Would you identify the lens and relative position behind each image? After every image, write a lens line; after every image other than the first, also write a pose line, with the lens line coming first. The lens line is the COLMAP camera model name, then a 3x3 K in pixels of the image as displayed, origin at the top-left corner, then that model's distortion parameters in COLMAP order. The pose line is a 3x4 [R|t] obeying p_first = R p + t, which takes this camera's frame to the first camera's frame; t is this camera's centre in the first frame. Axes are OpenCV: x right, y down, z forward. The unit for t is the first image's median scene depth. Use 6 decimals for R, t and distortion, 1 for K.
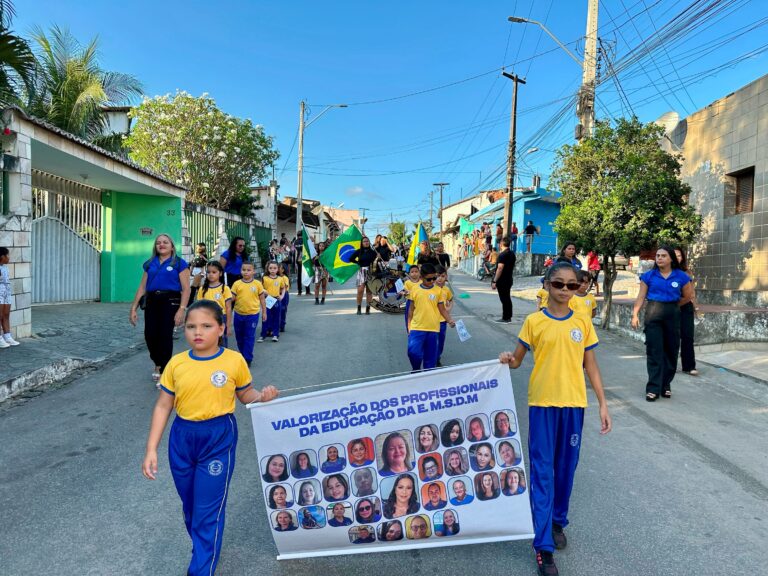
lens RADIAL K [[548.3, 0, 389.0], [0, 548.3, 285.0], [0, 0, 1]] dist [0.140578, -0.183100]
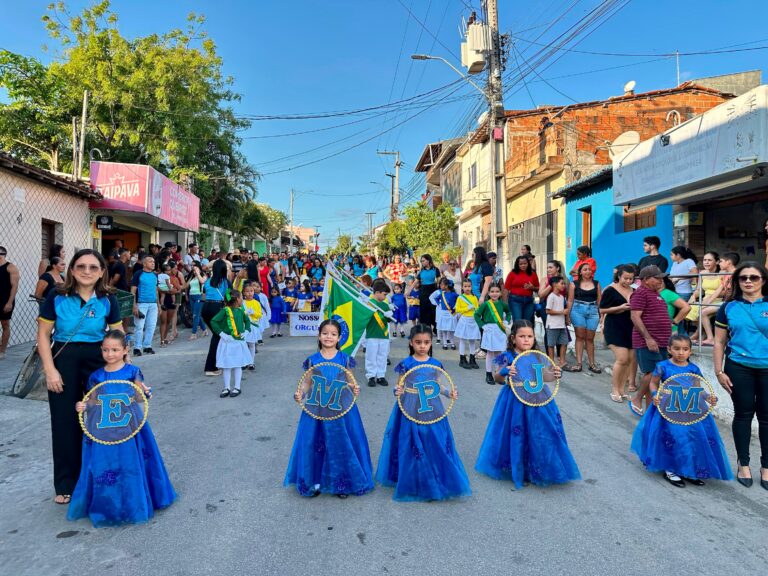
lens RADIAL K [[541.7, 0, 384.0], [0, 541.7, 288.0], [0, 0, 1]] dist [0.176880, -0.210791]
pose [[0.996439, -0.023106, 0.081084, 0.017343], [0.023858, 0.999681, -0.008323, 0.077908], [-0.080865, 0.010227, 0.996673, -1.129749]]
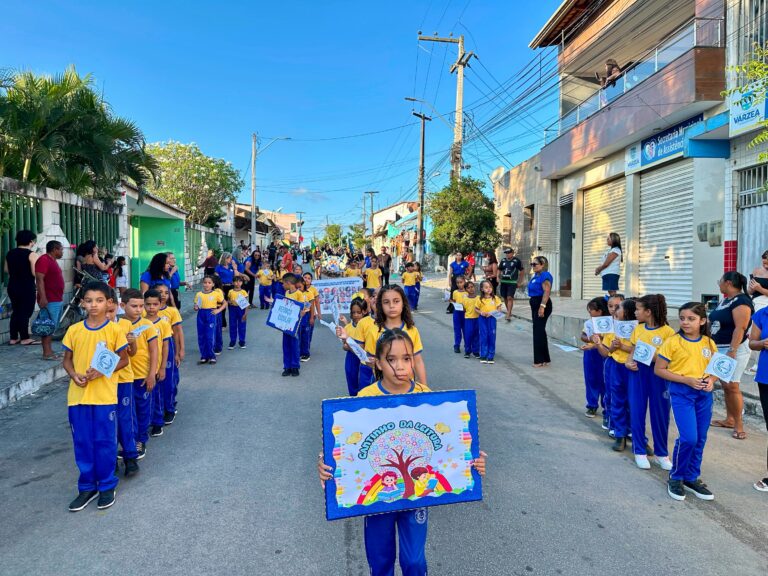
lens RADIAL K [[544.9, 0, 384.0], [0, 544.9, 288.0], [0, 0, 1]] dist [0.136567, -0.203580]
pose [[0.994073, -0.022233, 0.106414, -0.006265], [0.021675, 0.999745, 0.006398, 0.012513], [-0.106529, -0.004054, 0.994301, -0.261846]]
